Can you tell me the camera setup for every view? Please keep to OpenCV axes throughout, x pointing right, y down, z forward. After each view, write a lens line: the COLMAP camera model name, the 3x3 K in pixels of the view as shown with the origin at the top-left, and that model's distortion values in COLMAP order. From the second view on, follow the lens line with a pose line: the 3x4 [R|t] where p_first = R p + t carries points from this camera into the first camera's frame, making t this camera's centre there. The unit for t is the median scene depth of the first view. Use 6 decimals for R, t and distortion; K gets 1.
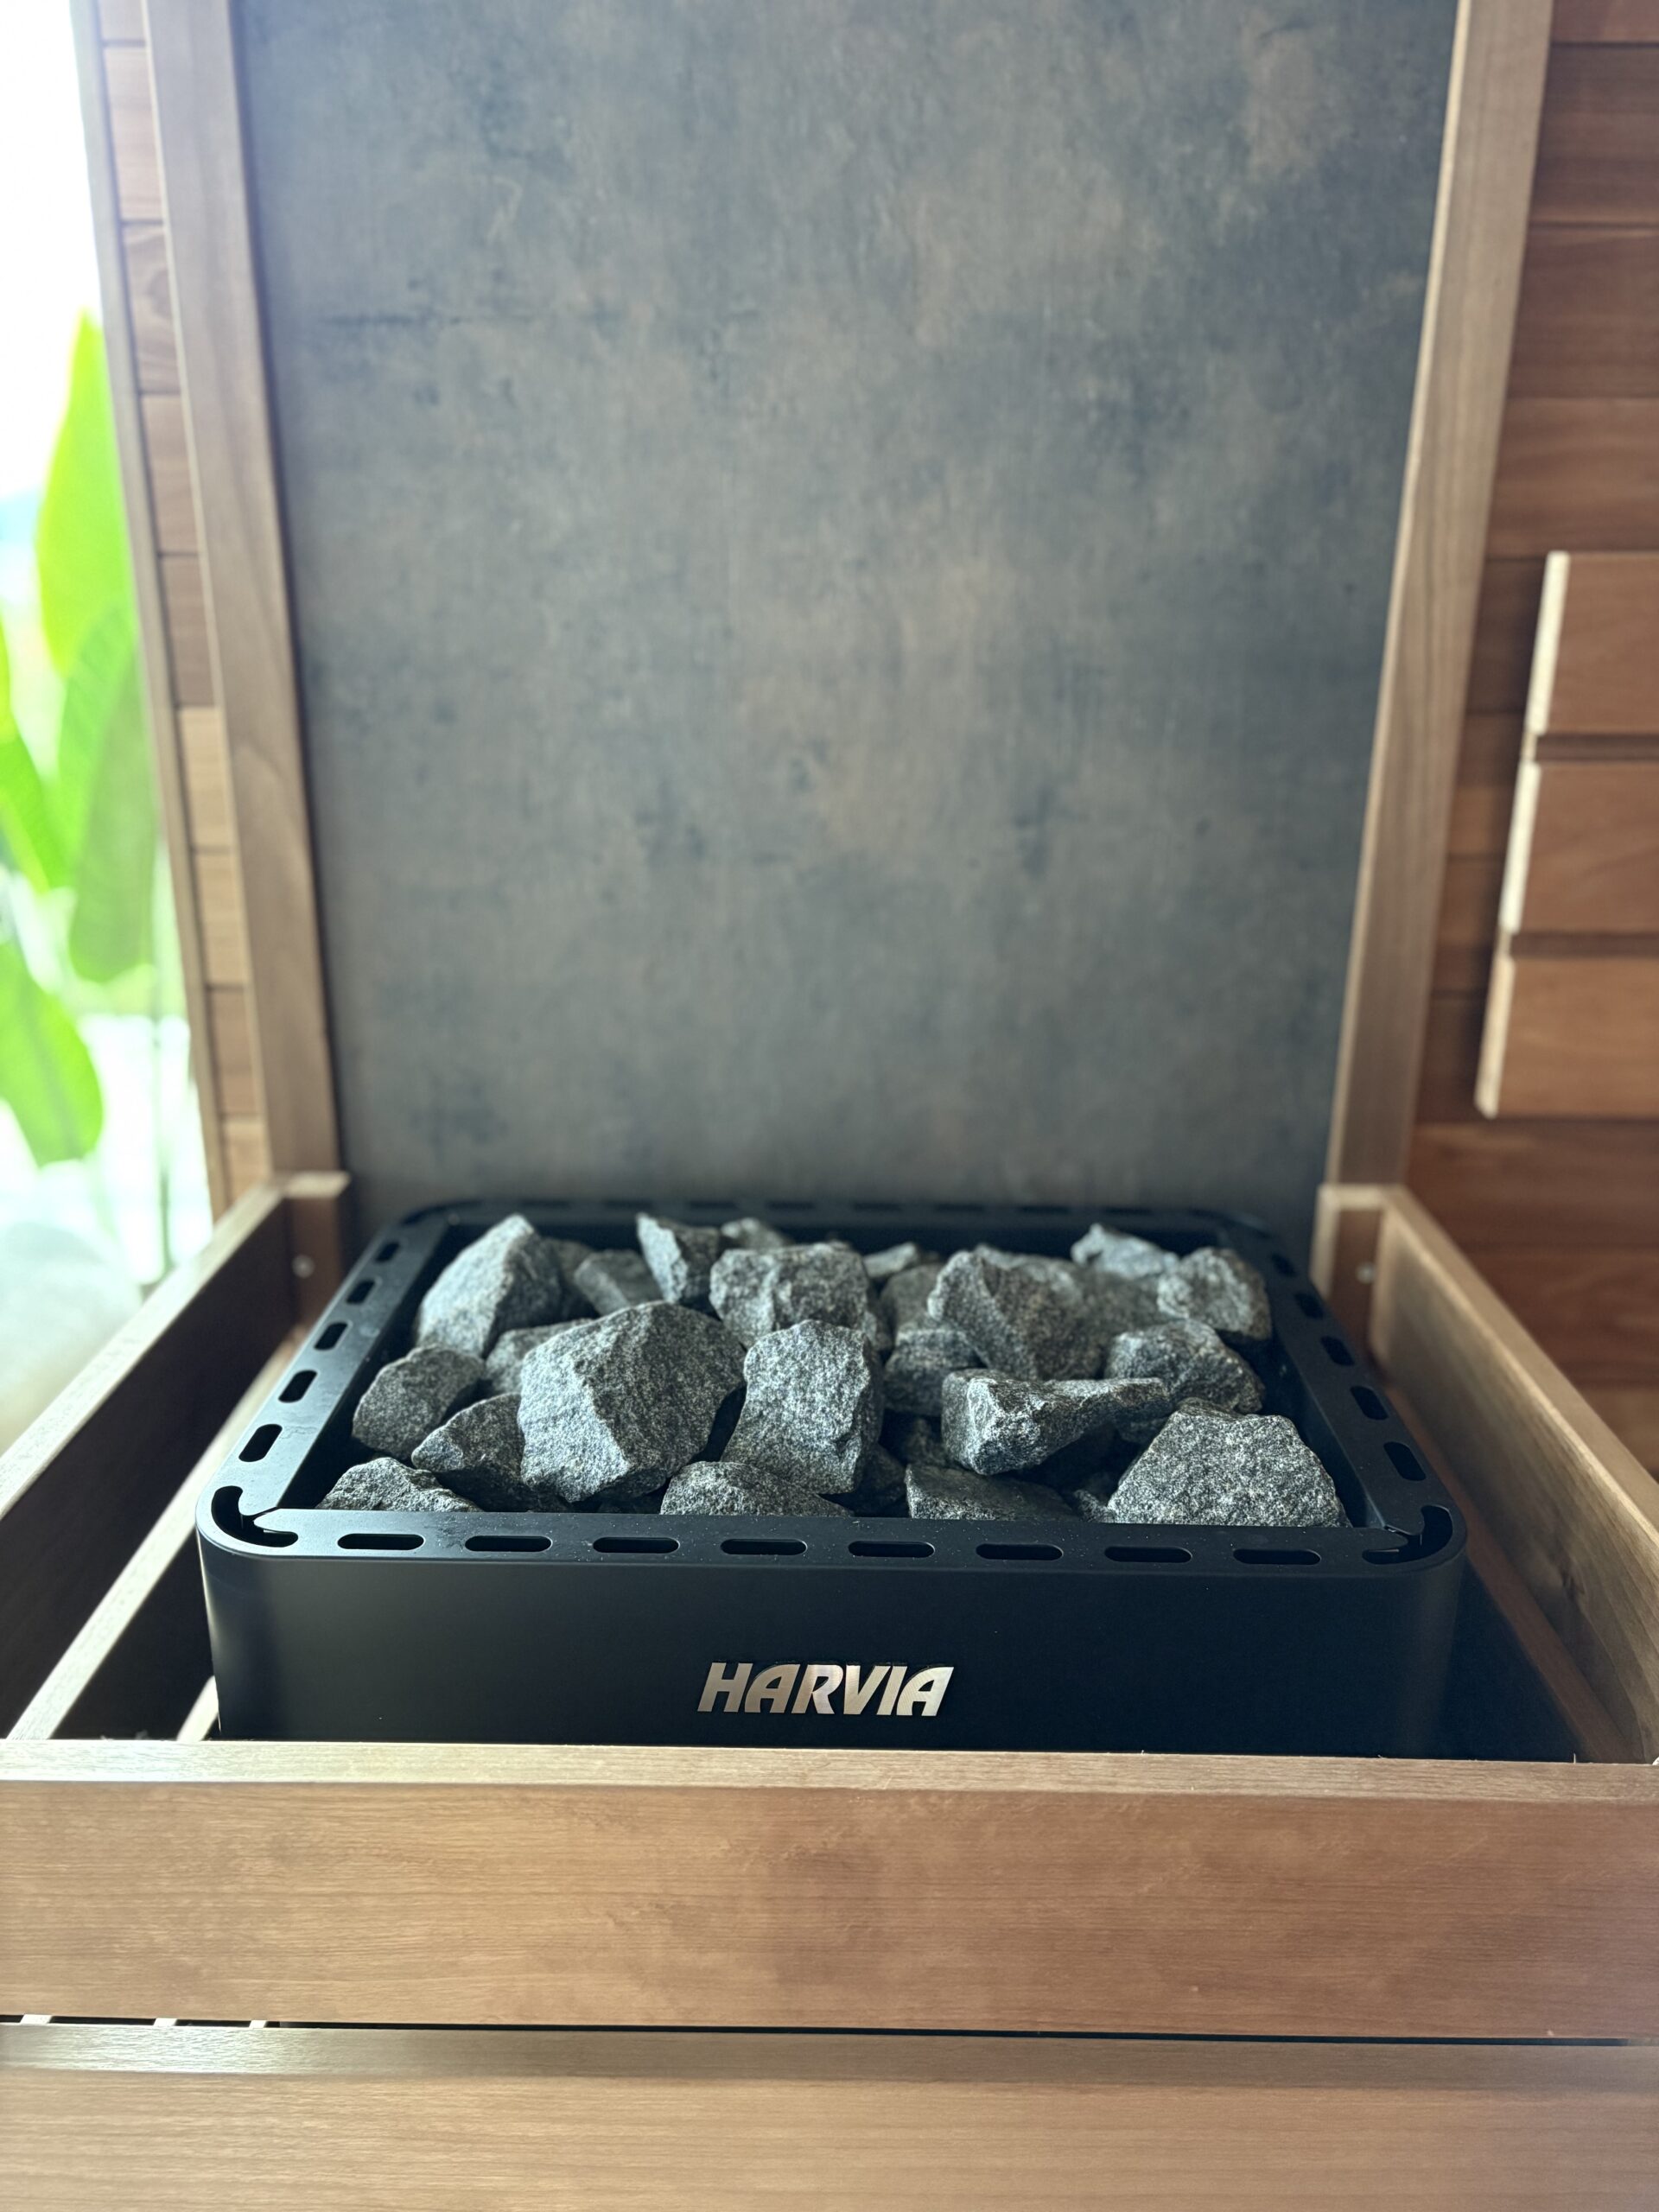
lens RADIAL K [[1685.5, 0, 829.5], [0, 1685.5, 1106.0], [0, 0, 1]] dist [0.069301, -0.076904]
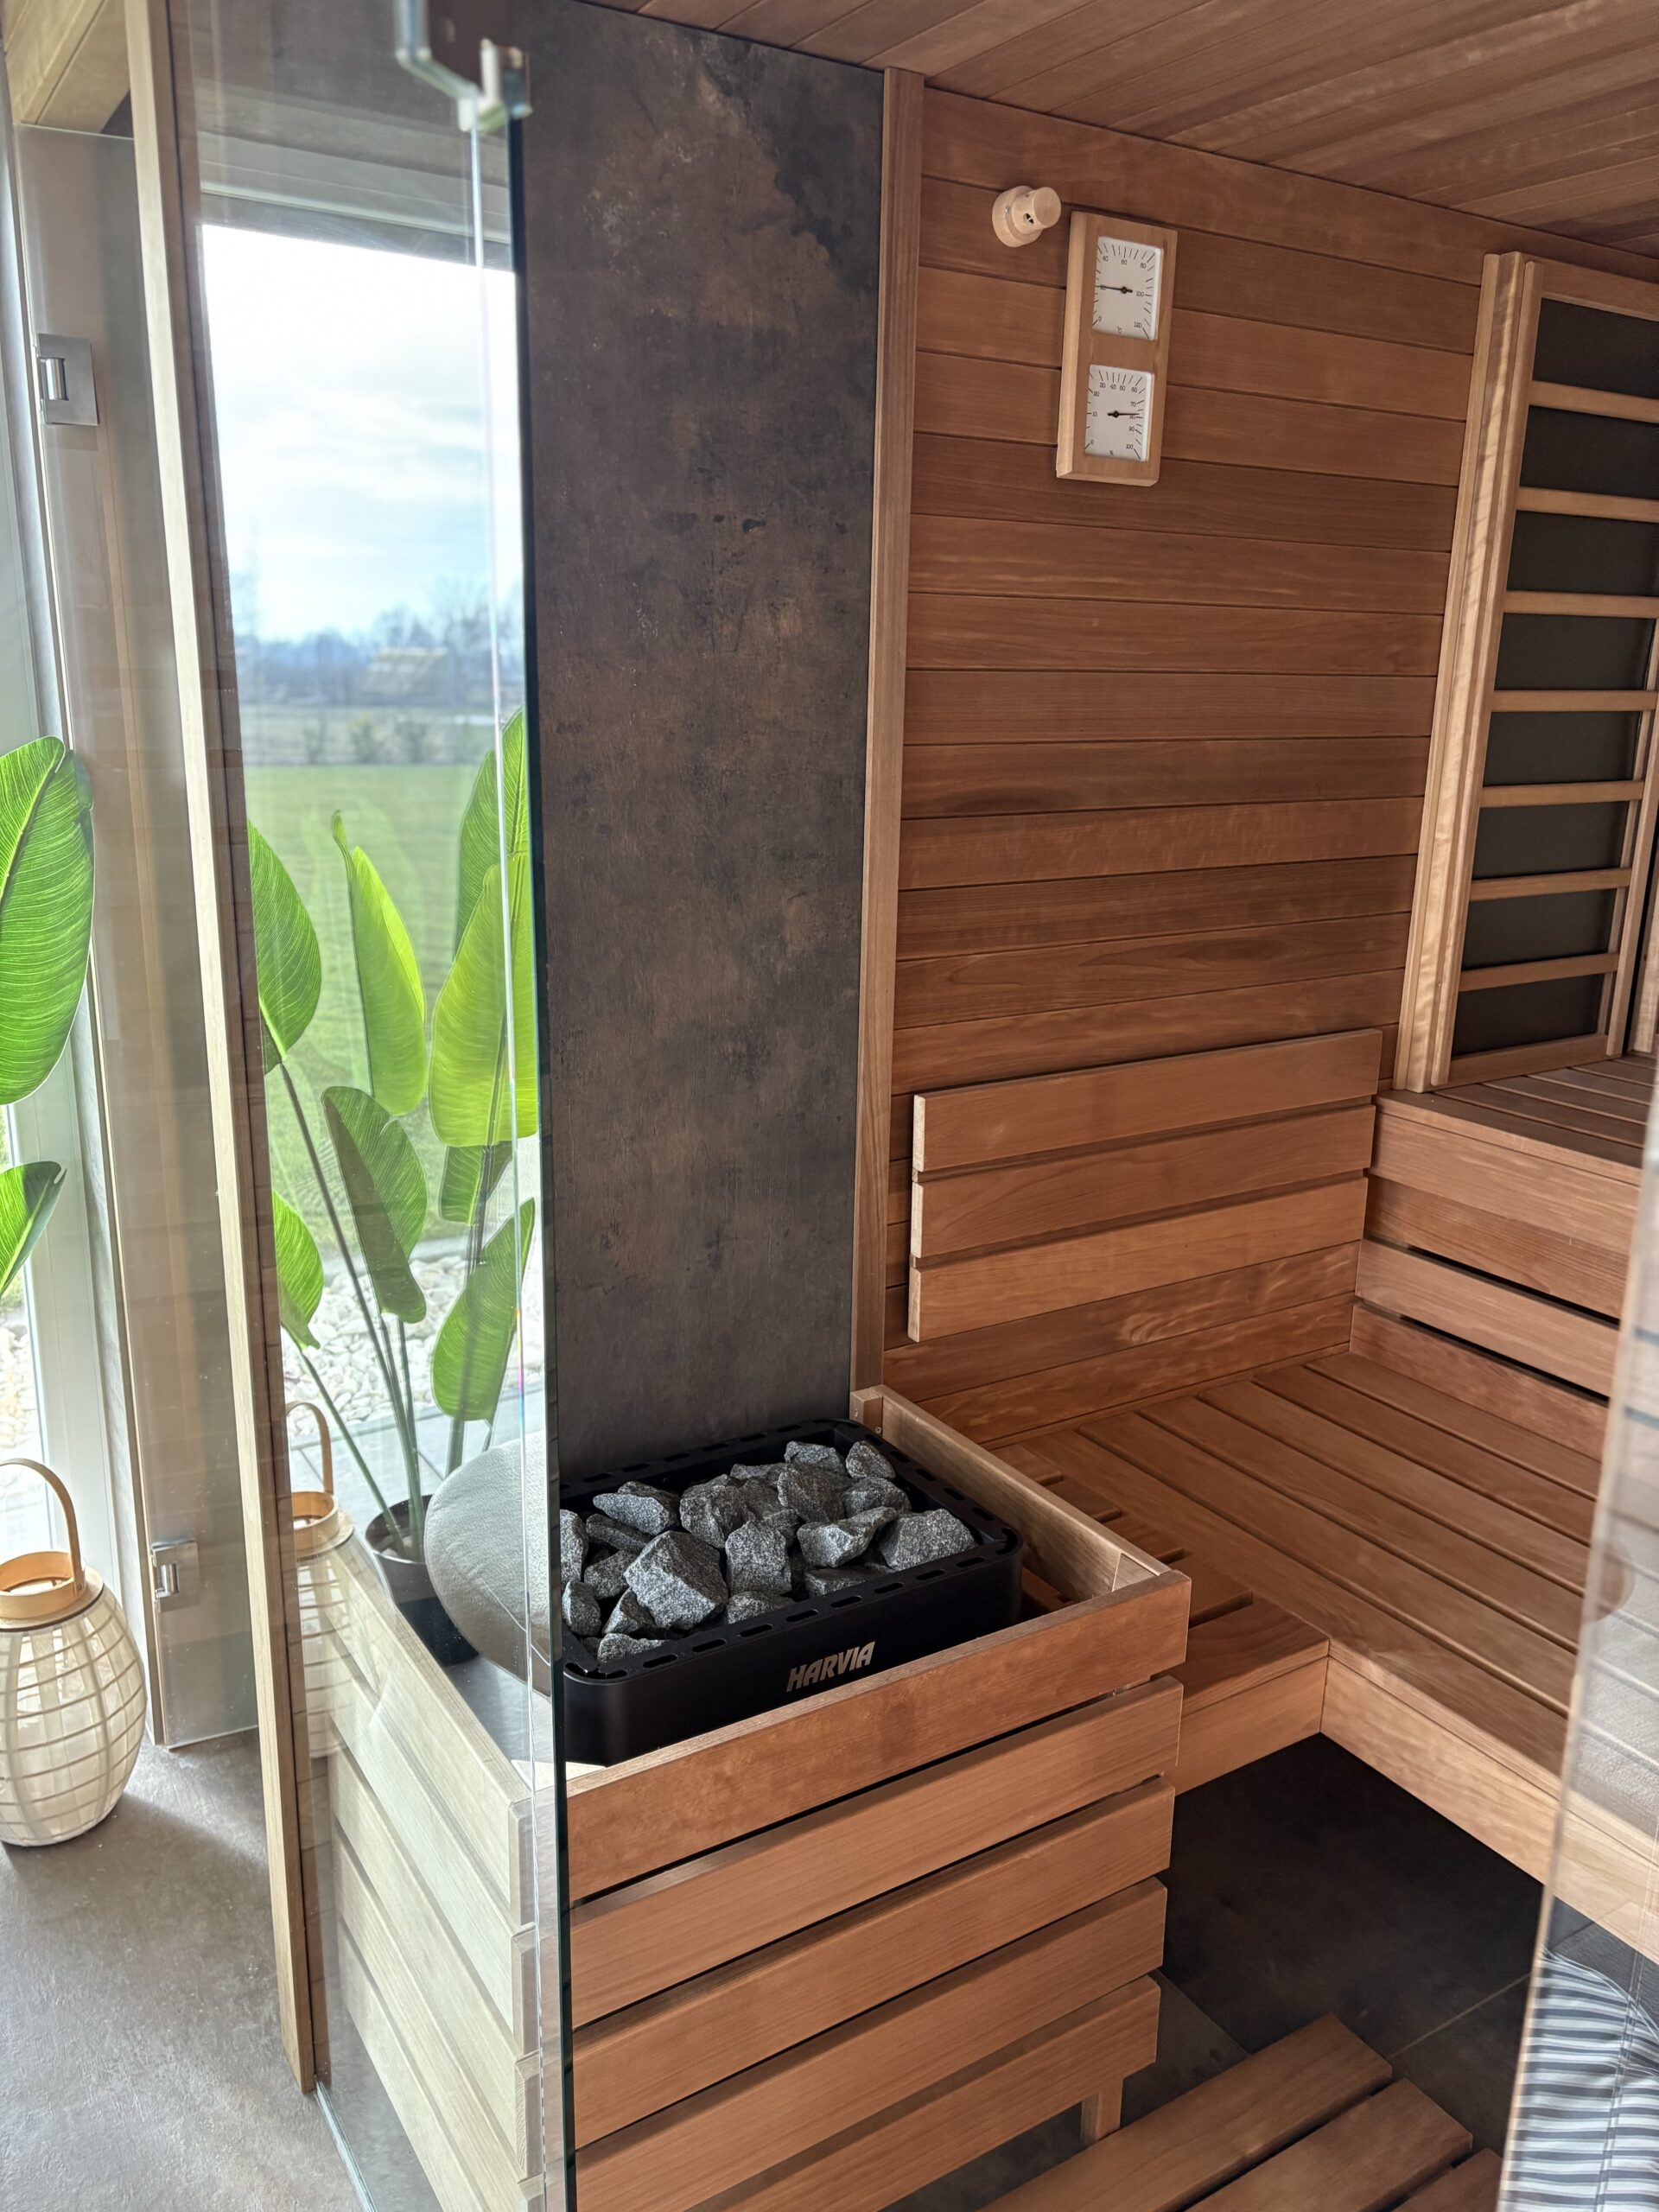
lens RADIAL K [[1700.0, 0, 829.5], [0, 1700.0, 1106.0], [0, 0, 1]] dist [0.078358, -0.054295]
pose [[0.839024, -0.127763, 0.528882, -0.872256], [0.159079, 0.987168, -0.013892, -0.304537], [-0.520320, 0.095790, 0.848582, -0.848932]]
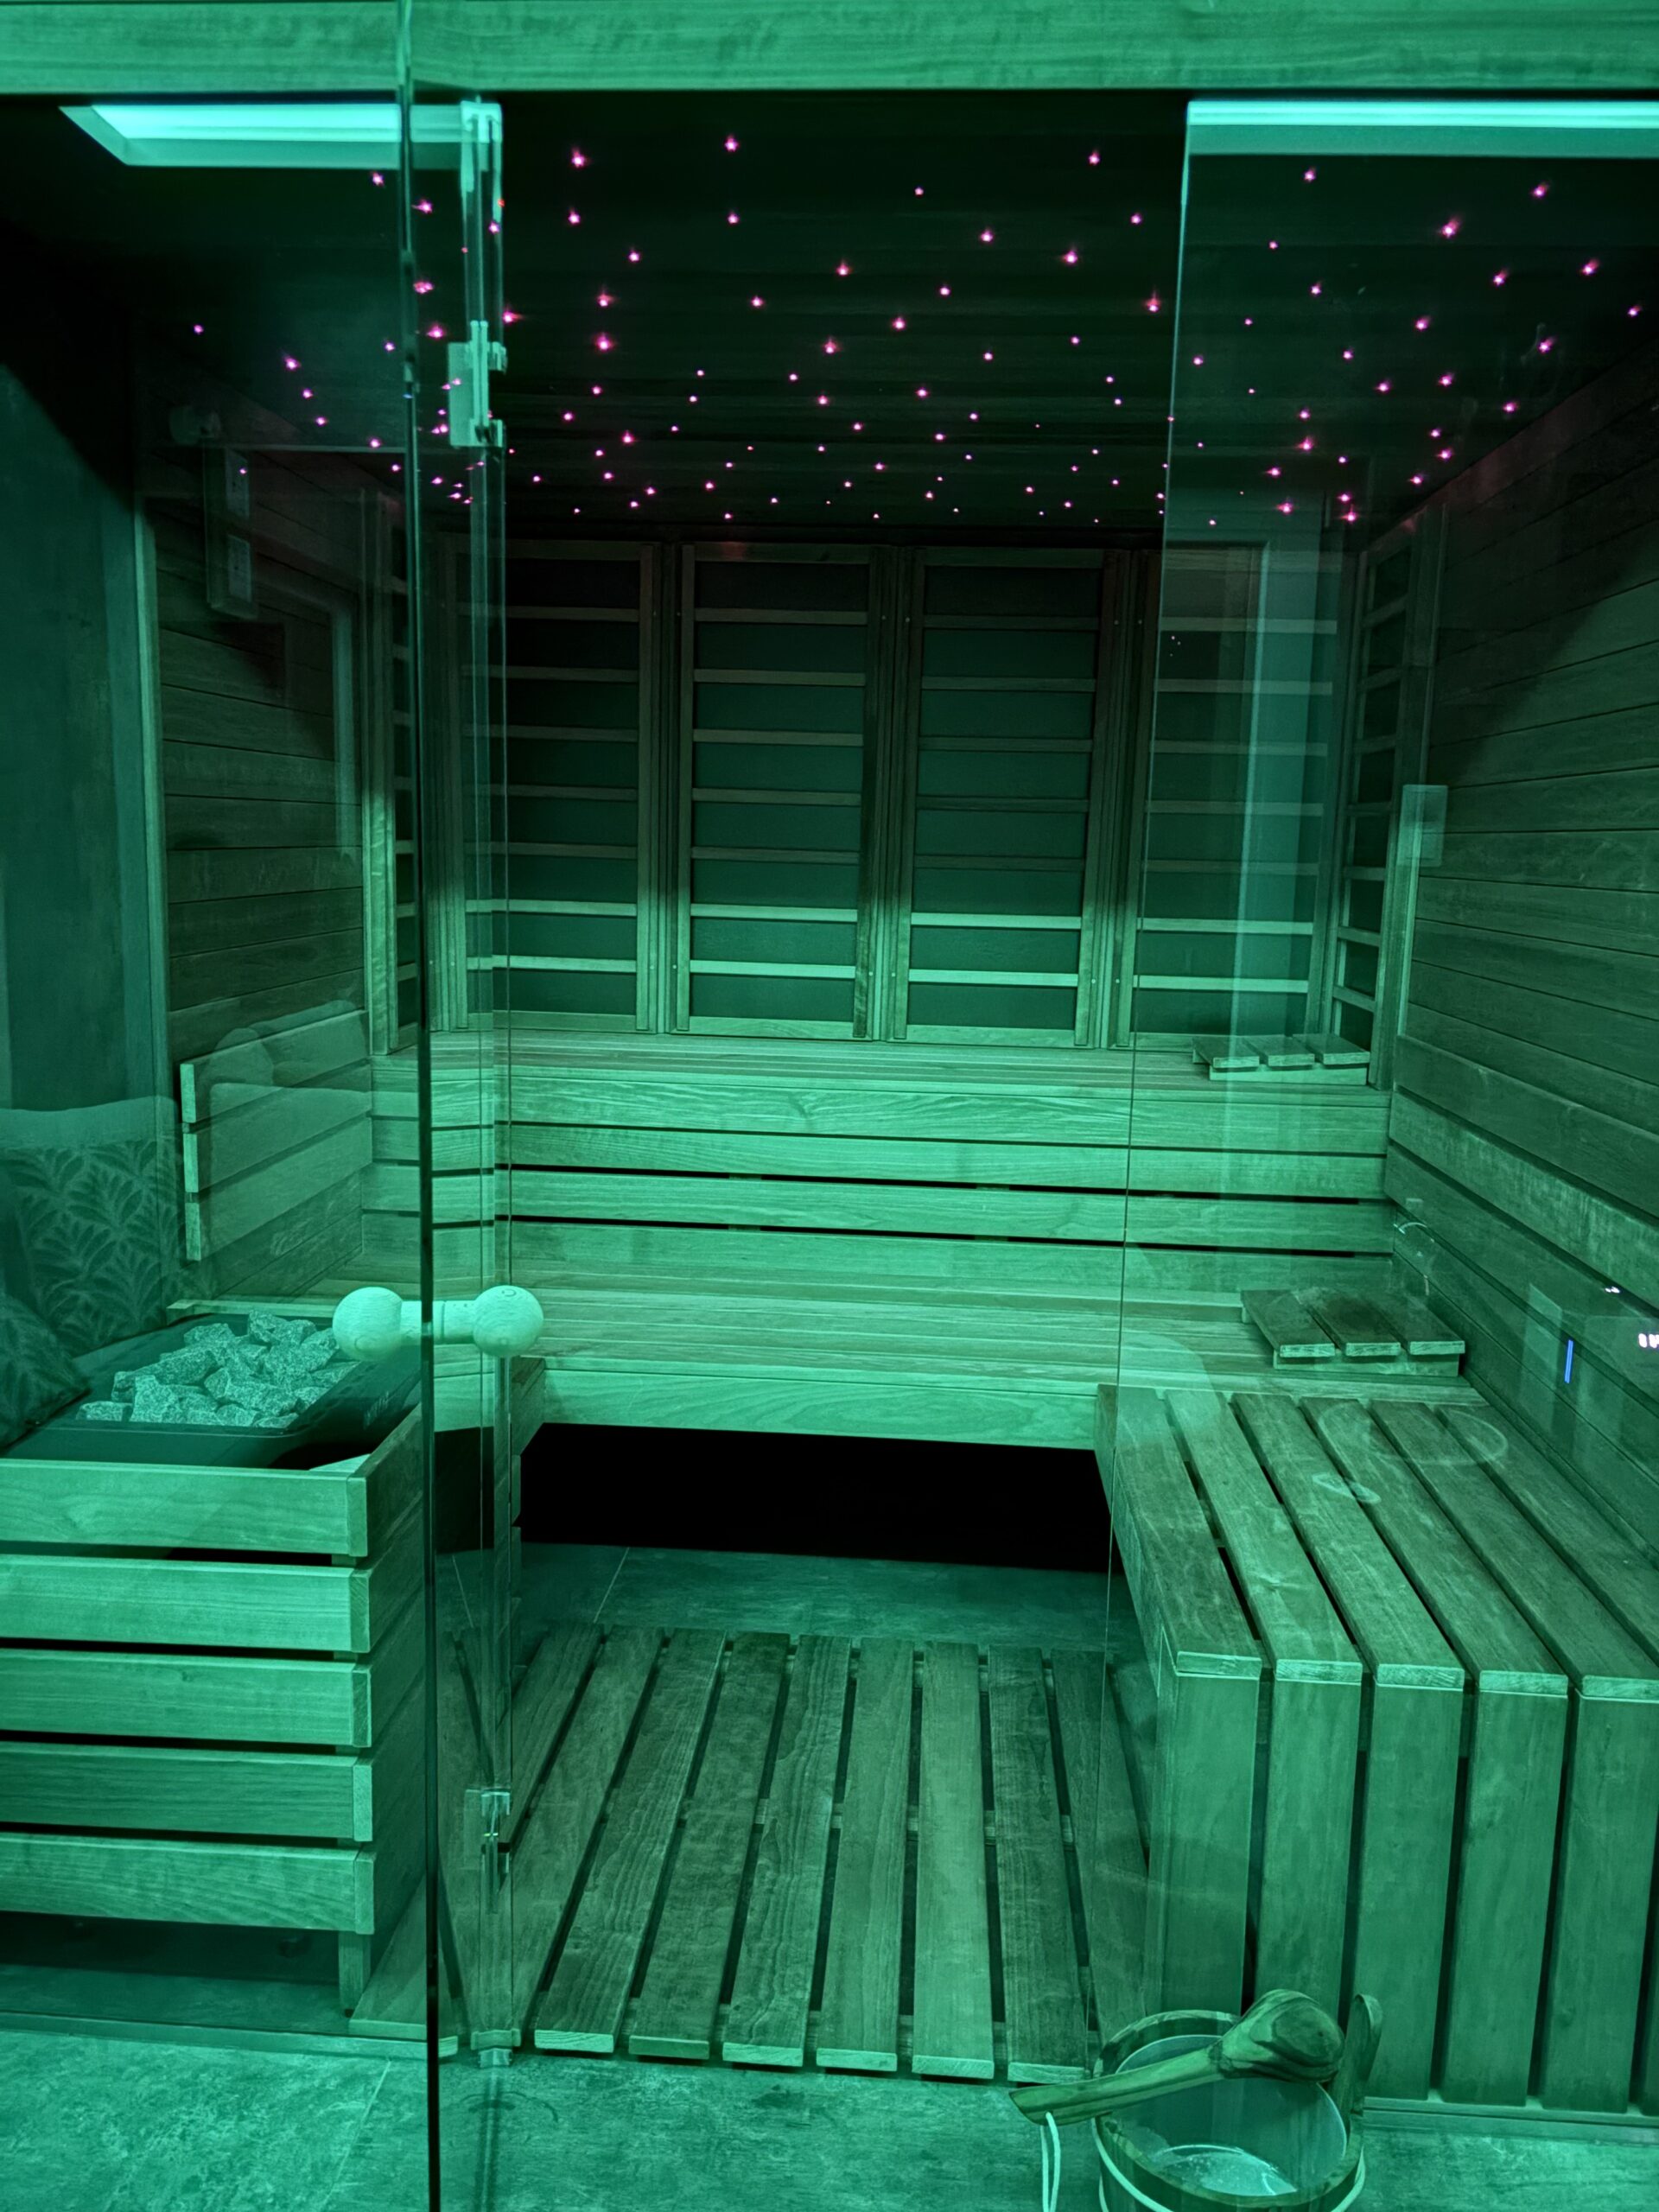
lens RADIAL K [[1700.0, 0, 829.5], [0, 1700.0, 1106.0], [0, 0, 1]] dist [0.078358, -0.054295]
pose [[0.060107, -0.161688, 0.985010, -2.436560], [0.292181, 0.946424, 0.137525, -0.343346], [-0.954472, 0.279535, 0.104129, -0.332796]]
